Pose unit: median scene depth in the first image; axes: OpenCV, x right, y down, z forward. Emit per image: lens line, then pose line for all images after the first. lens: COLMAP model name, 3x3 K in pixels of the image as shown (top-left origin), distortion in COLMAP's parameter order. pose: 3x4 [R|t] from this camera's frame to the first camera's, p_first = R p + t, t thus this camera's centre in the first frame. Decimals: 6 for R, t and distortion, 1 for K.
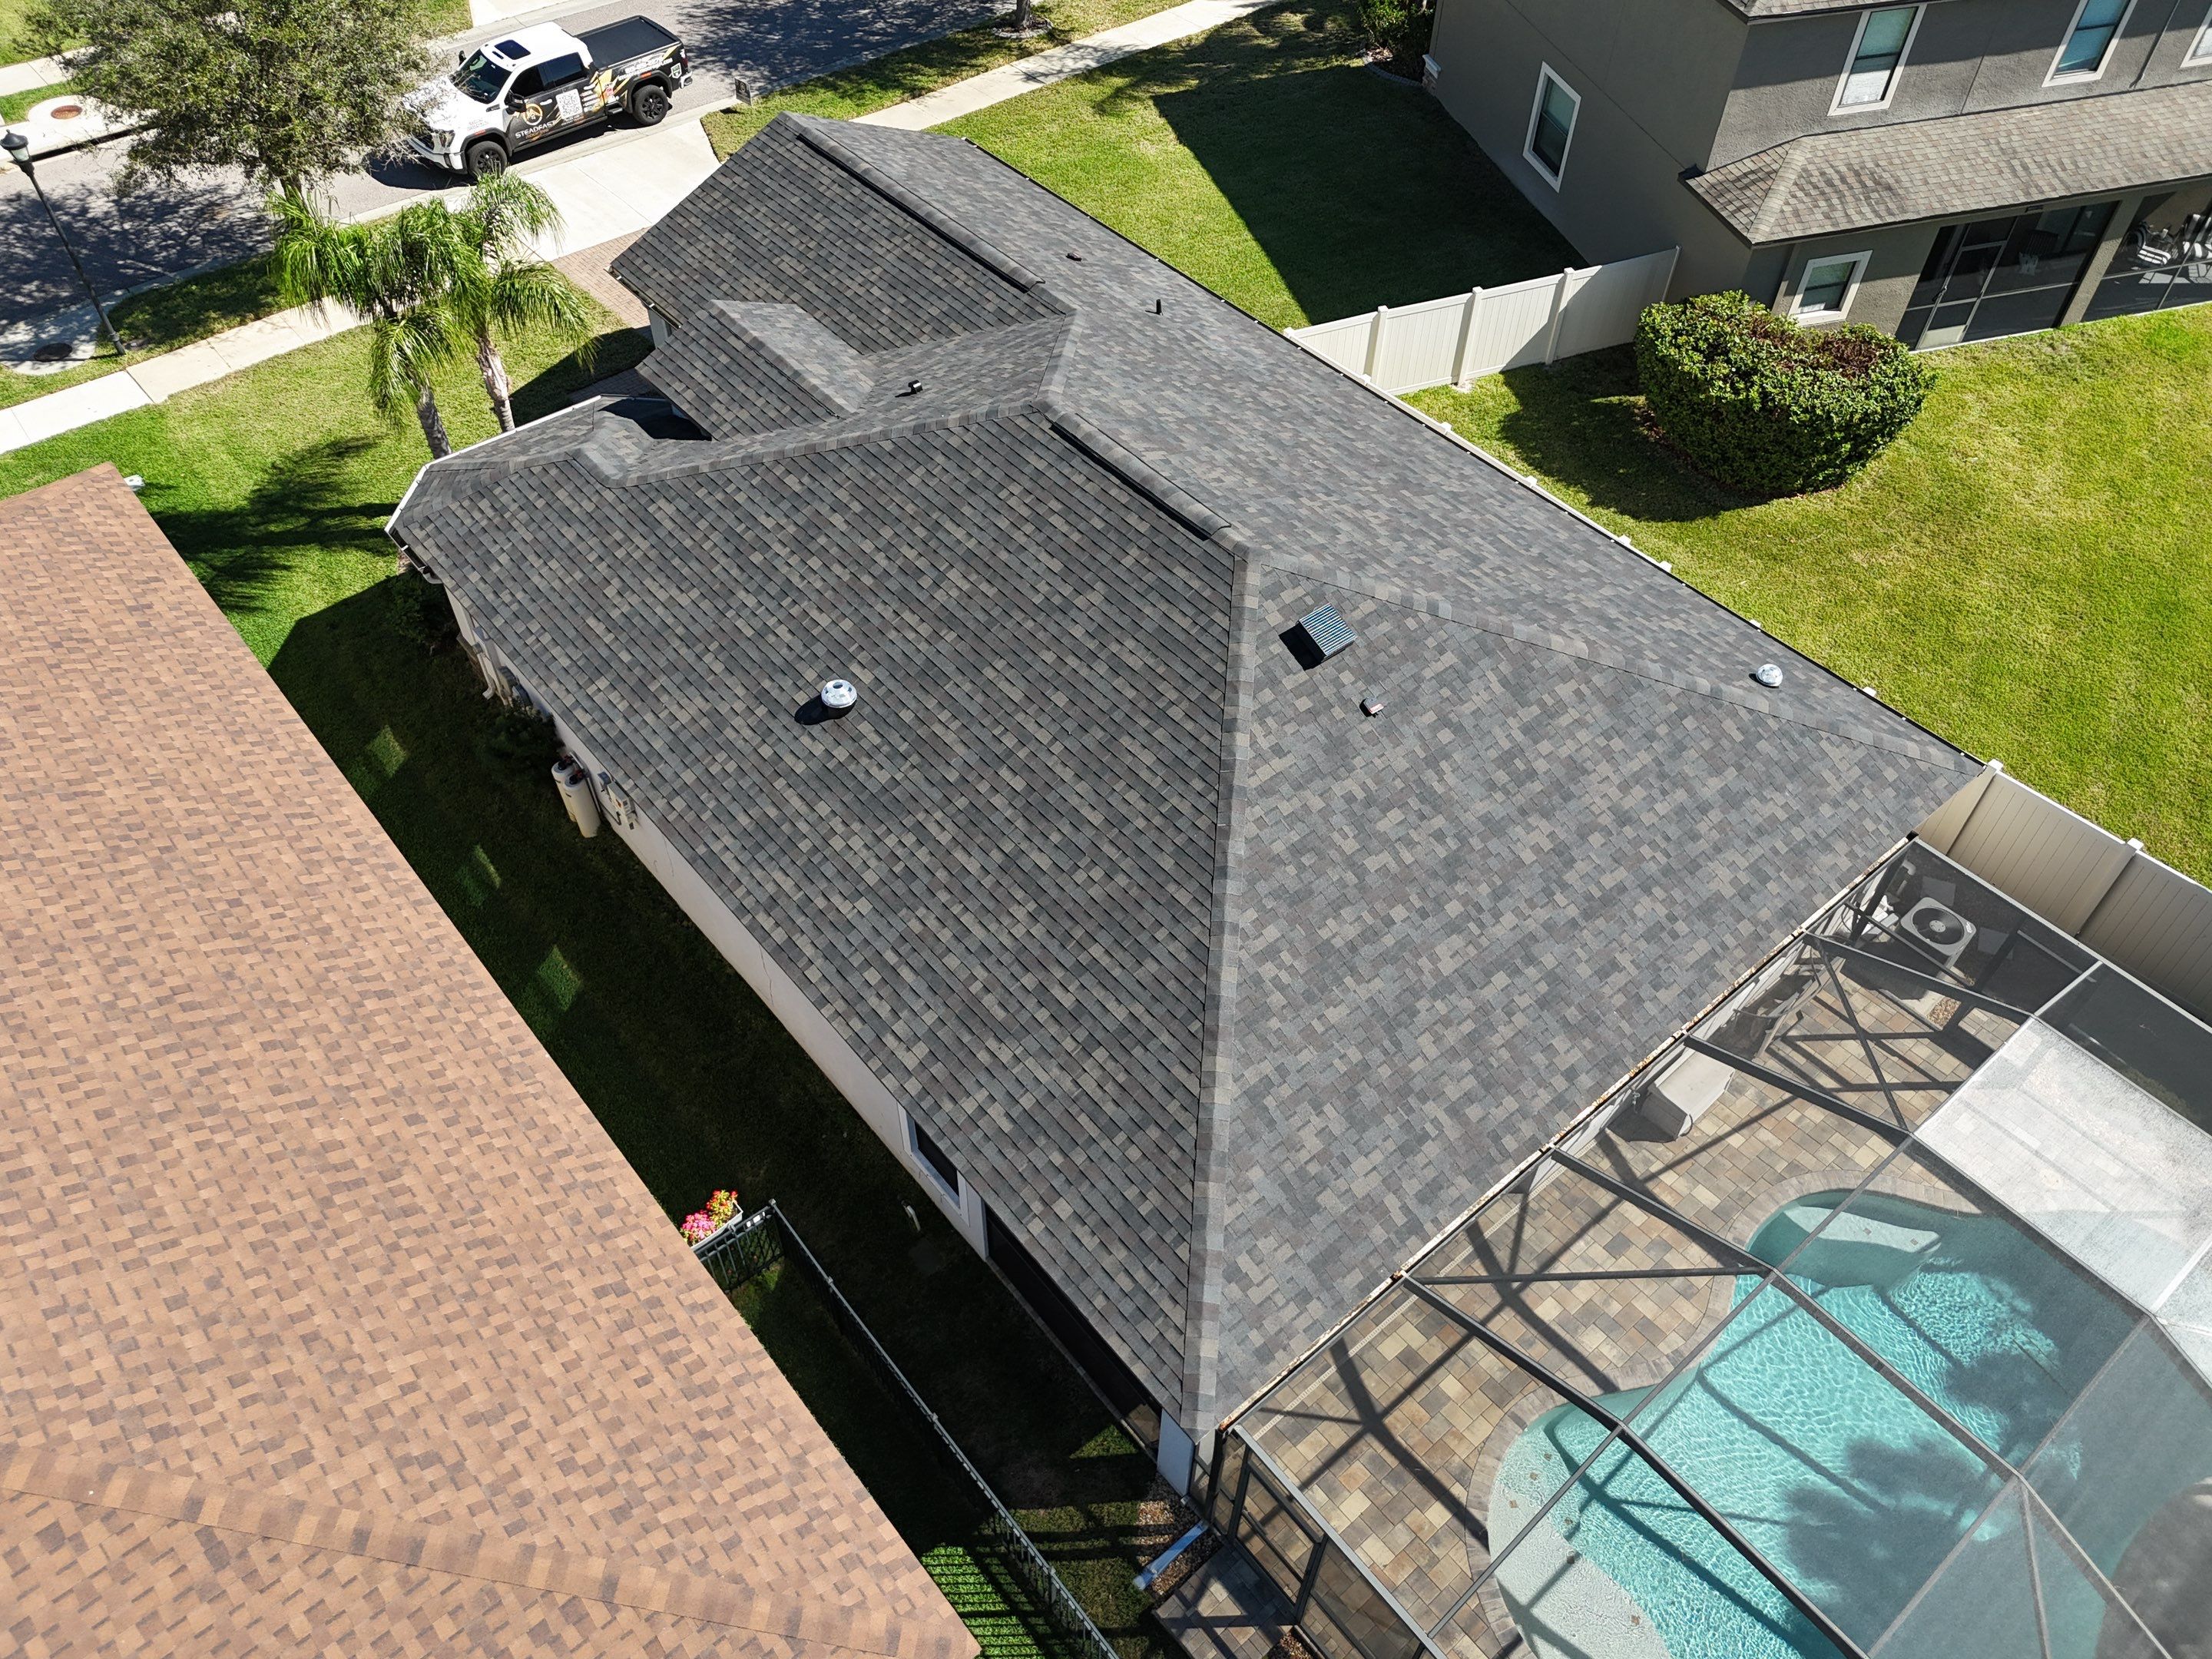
lens RADIAL K [[1627.2, 0, 1110.9], [0, 1627.2, 825.2], [0, 0, 1]] dist [0.075857, -0.069410]
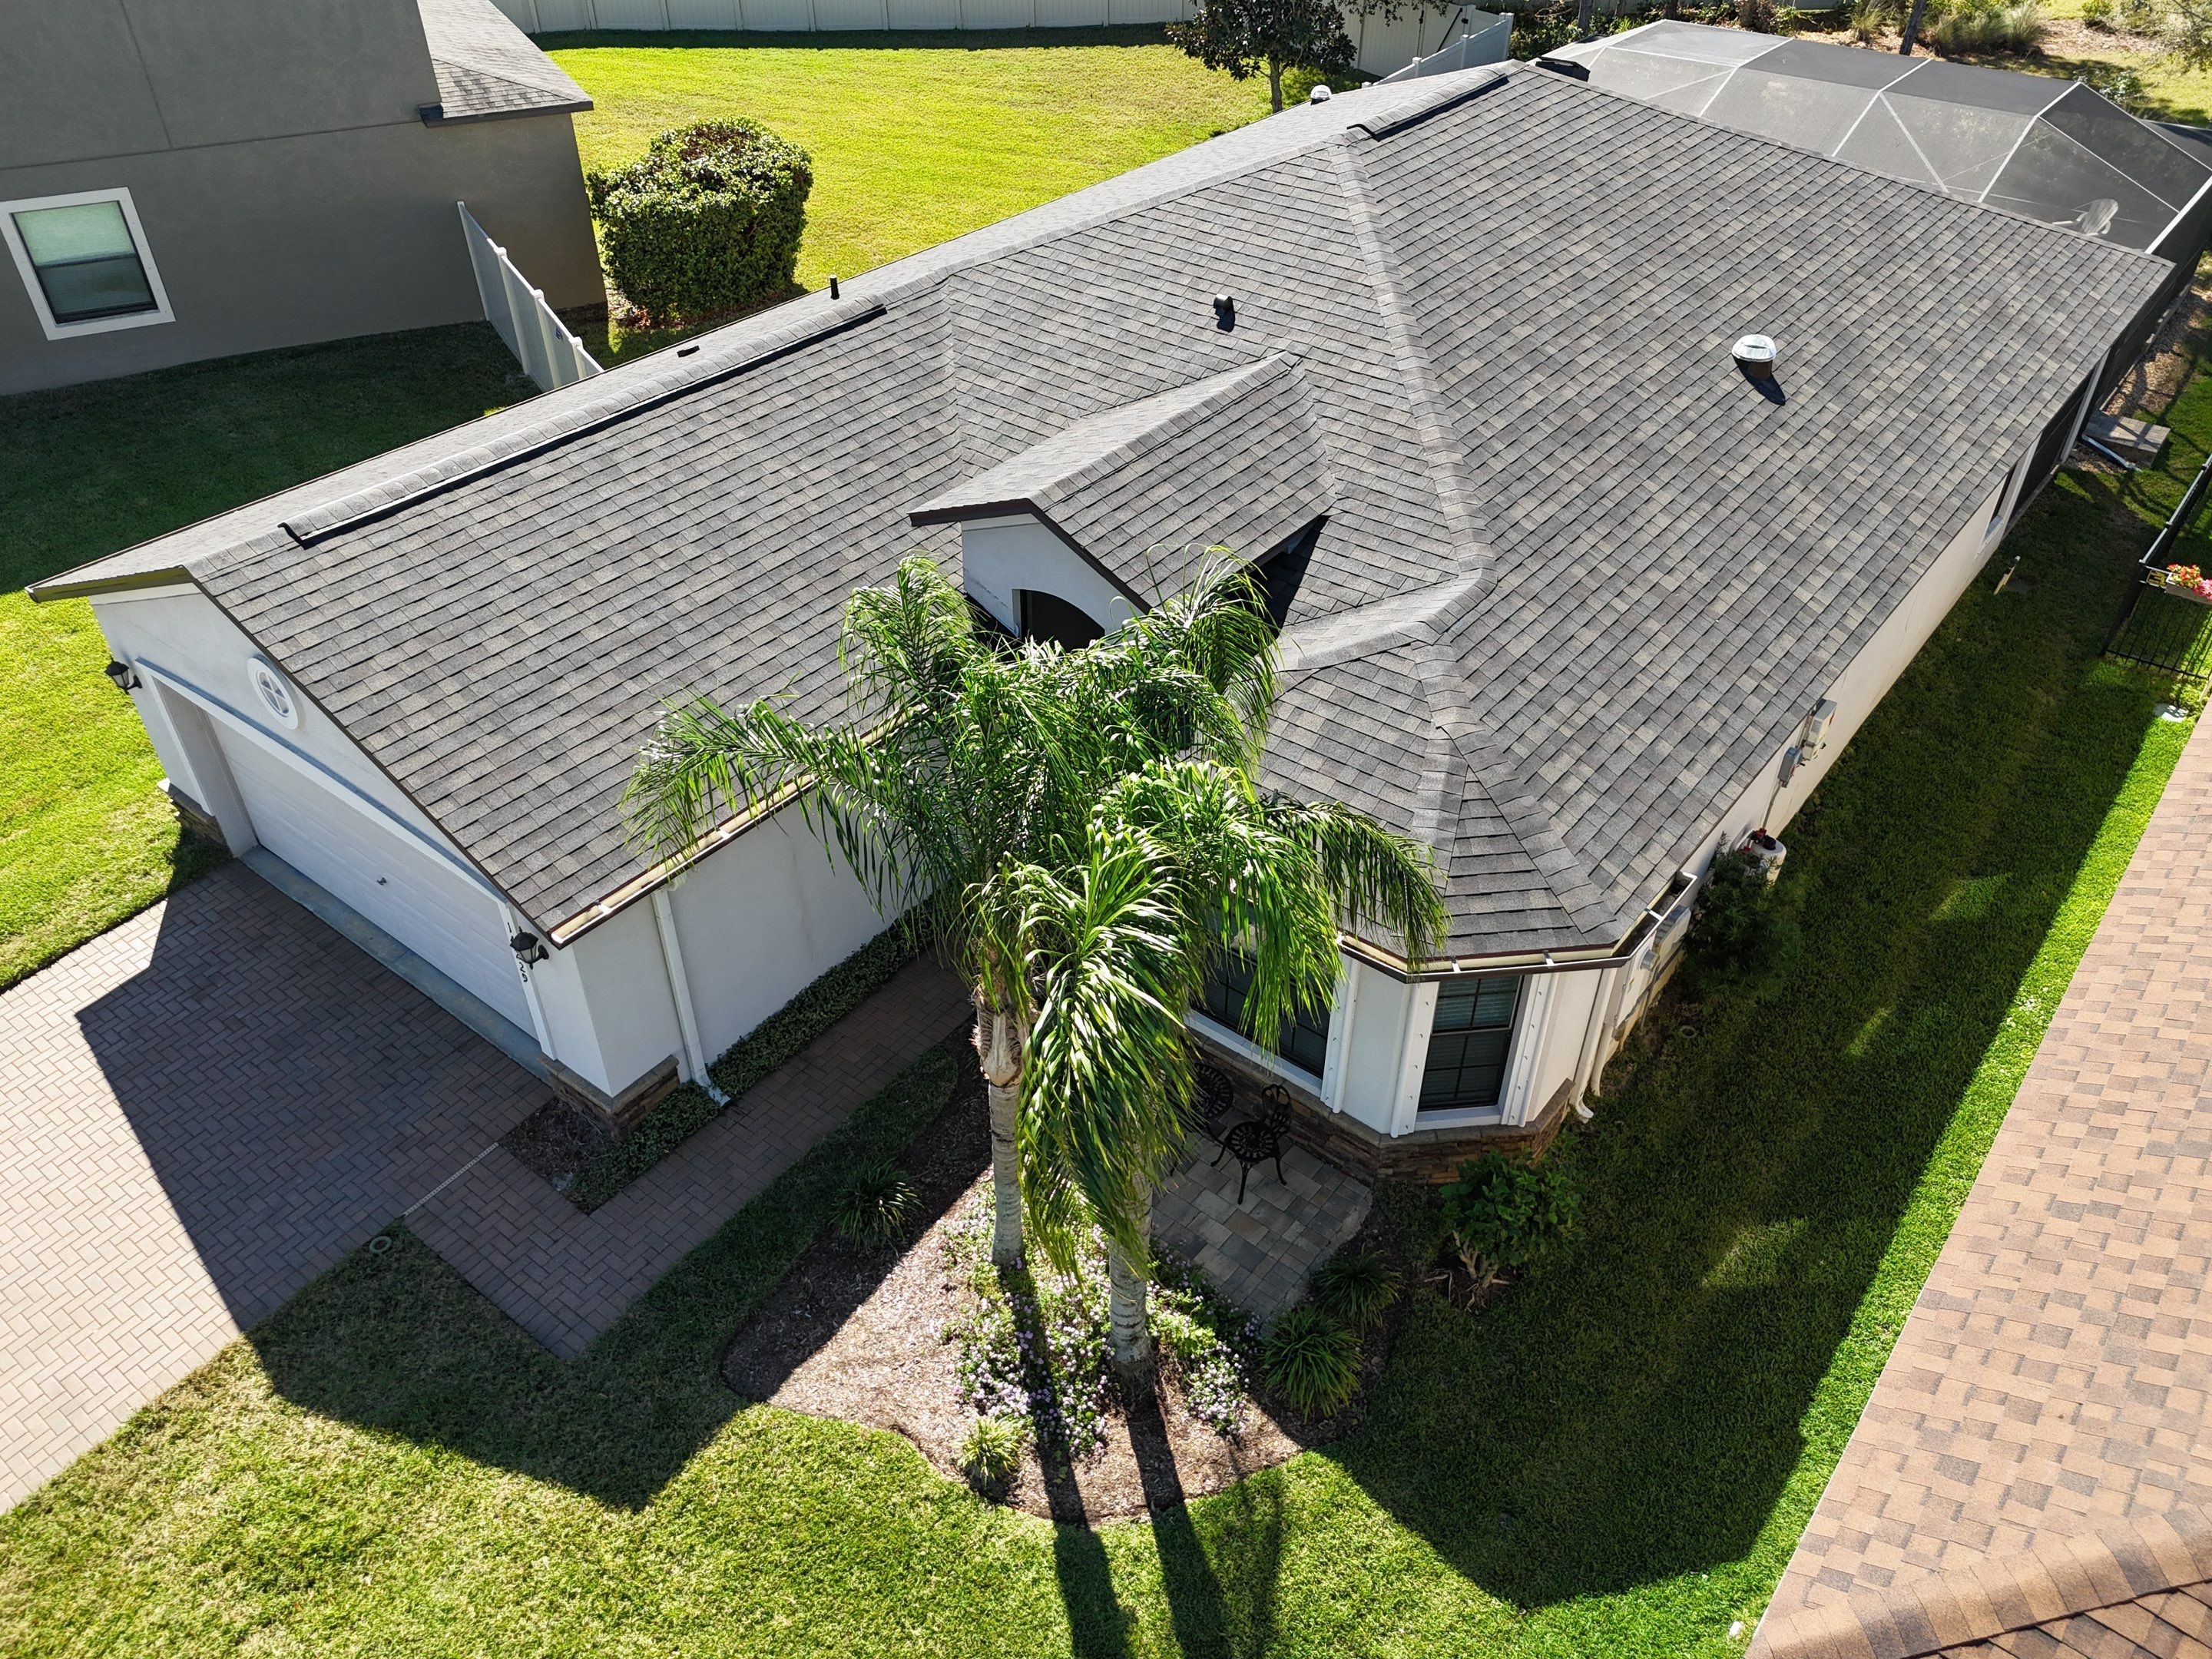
lens RADIAL K [[1627.2, 0, 1109.5], [0, 1627.2, 829.6], [0, 0, 1]] dist [0.075857, -0.069410]
pose [[-0.203096, -0.617055, 0.760260, -0.875557], [0.726485, 0.425611, 0.539514, -0.658445], [-0.656484, 0.661891, 0.361841, 1.050356]]
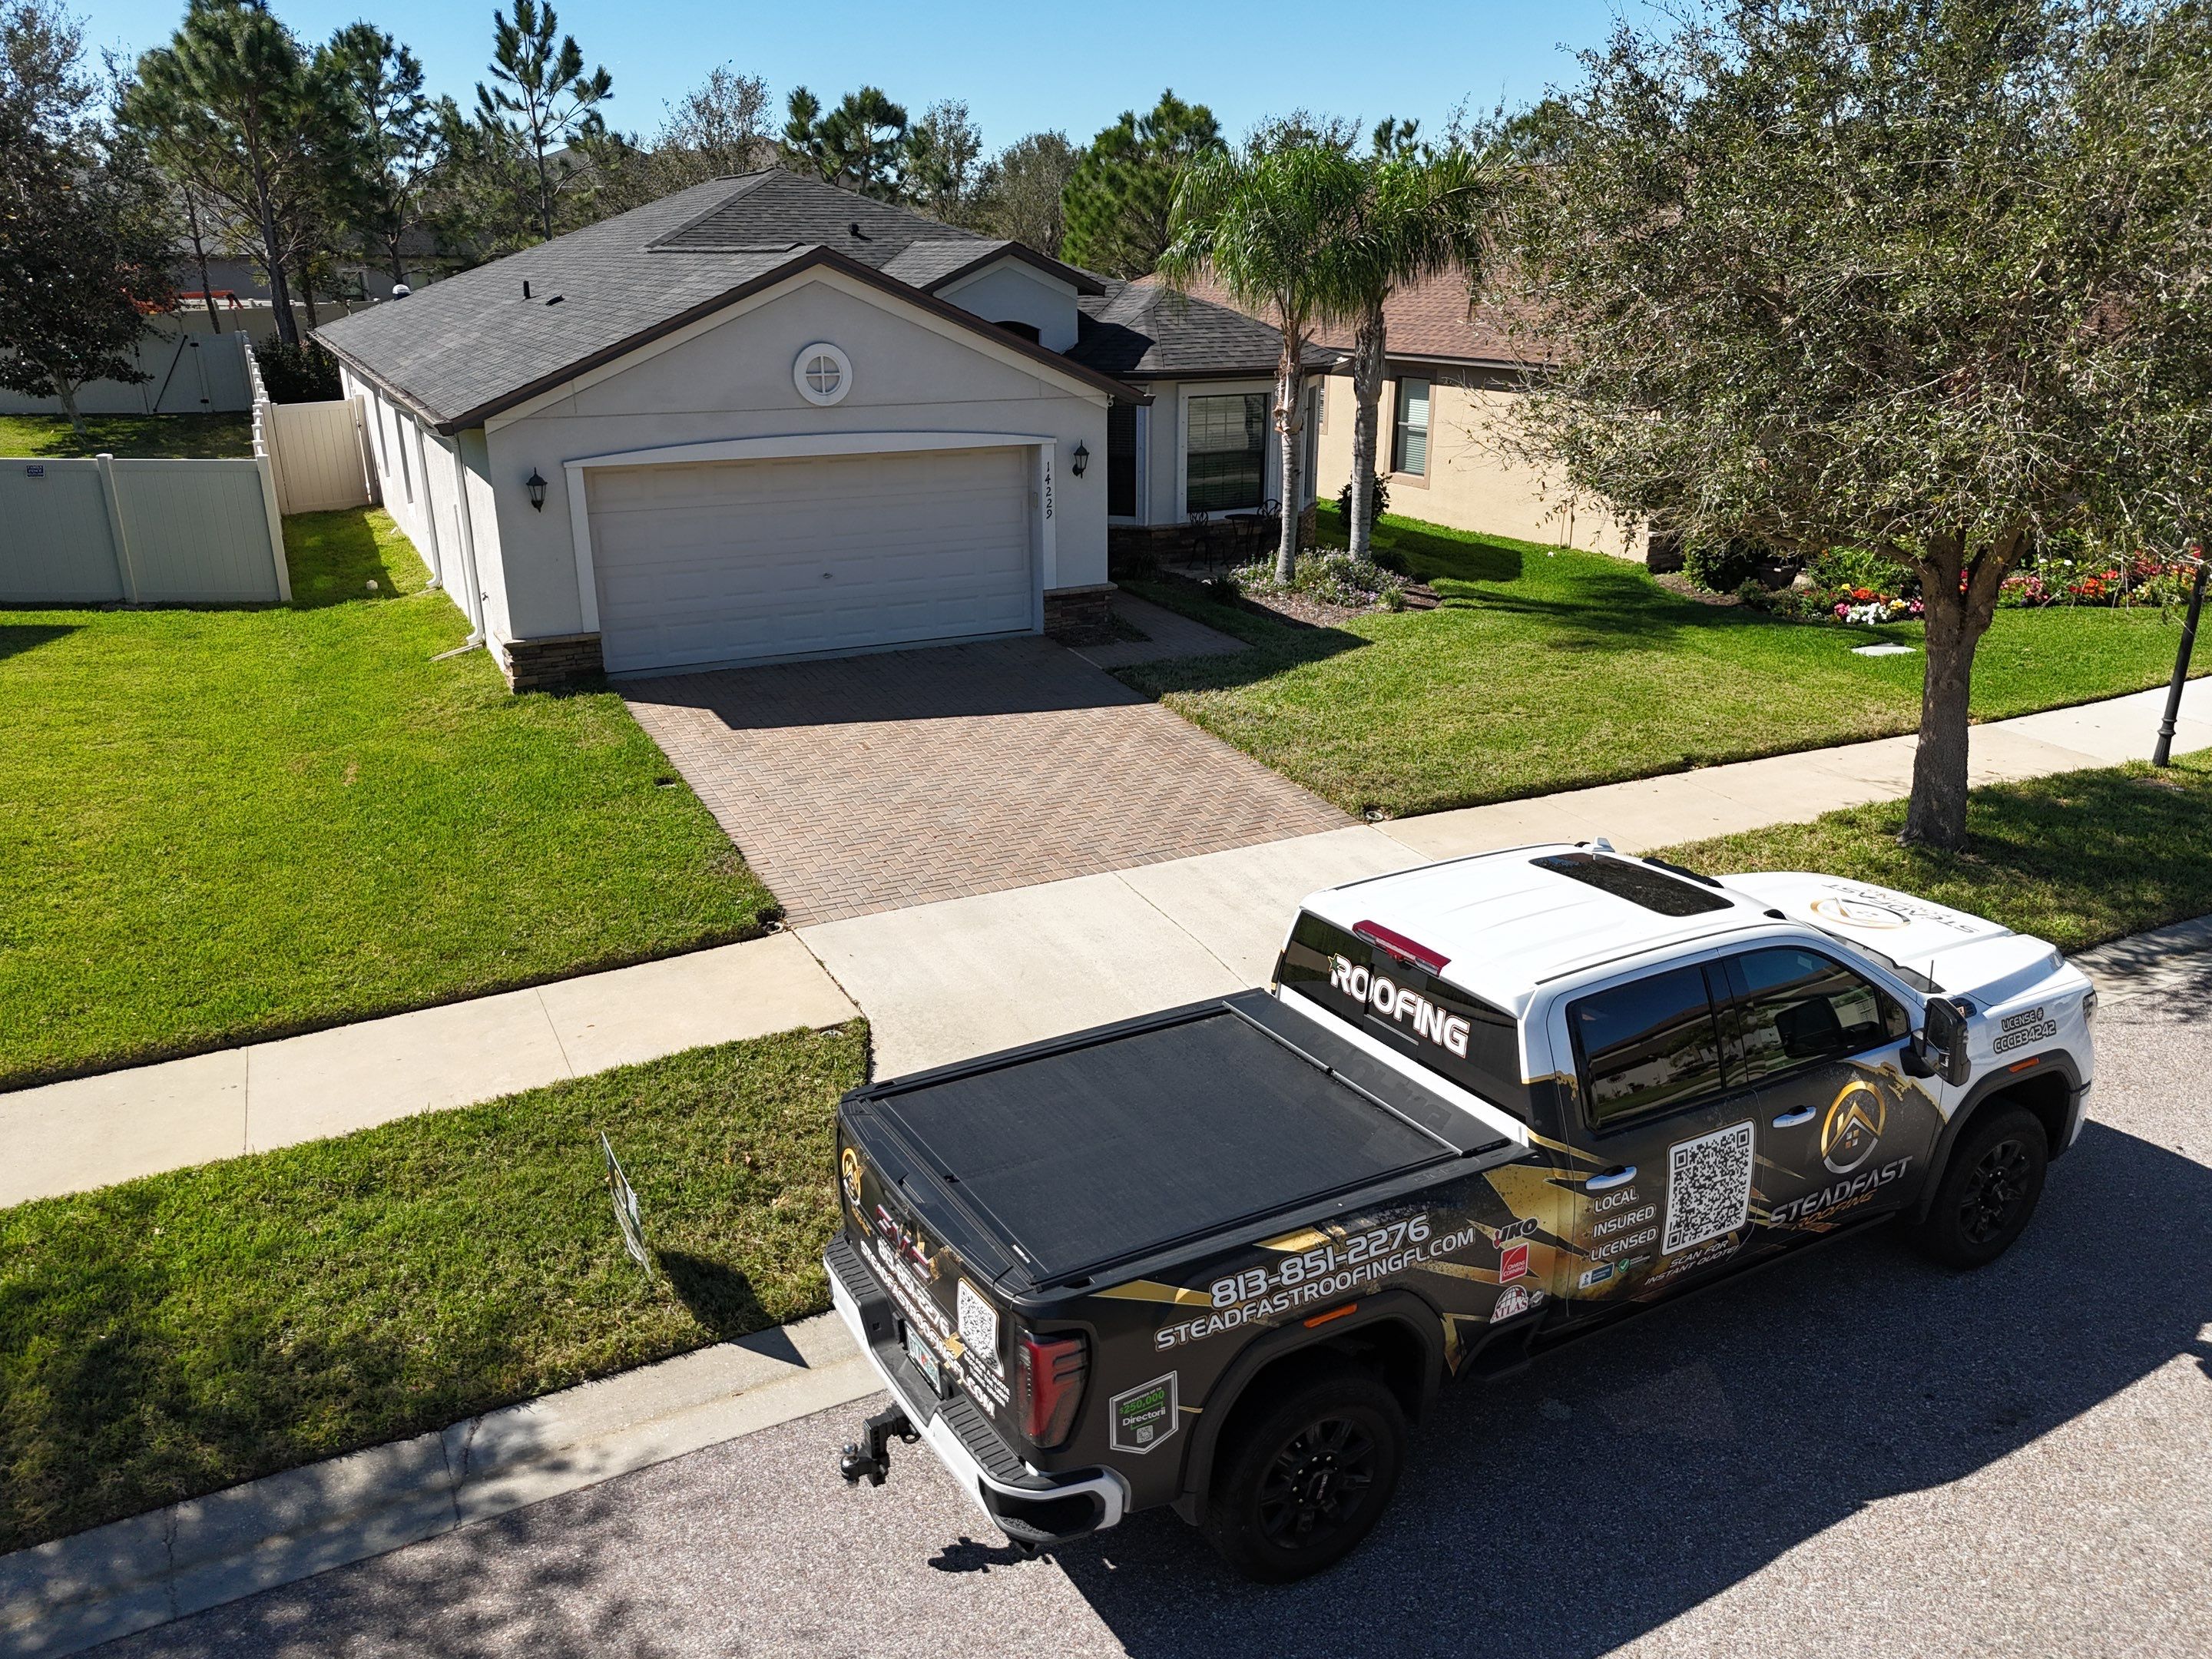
lens RADIAL K [[1627.2, 0, 1105.2], [0, 1627.2, 831.1], [0, 0, 1]] dist [0.075857, -0.069410]
pose [[-0.975233, -0.084030, 0.204596, -0.615315], [0.157863, 0.383458, 0.909967, -1.232411], [-0.154918, 0.919728, -0.360696, 1.973754]]
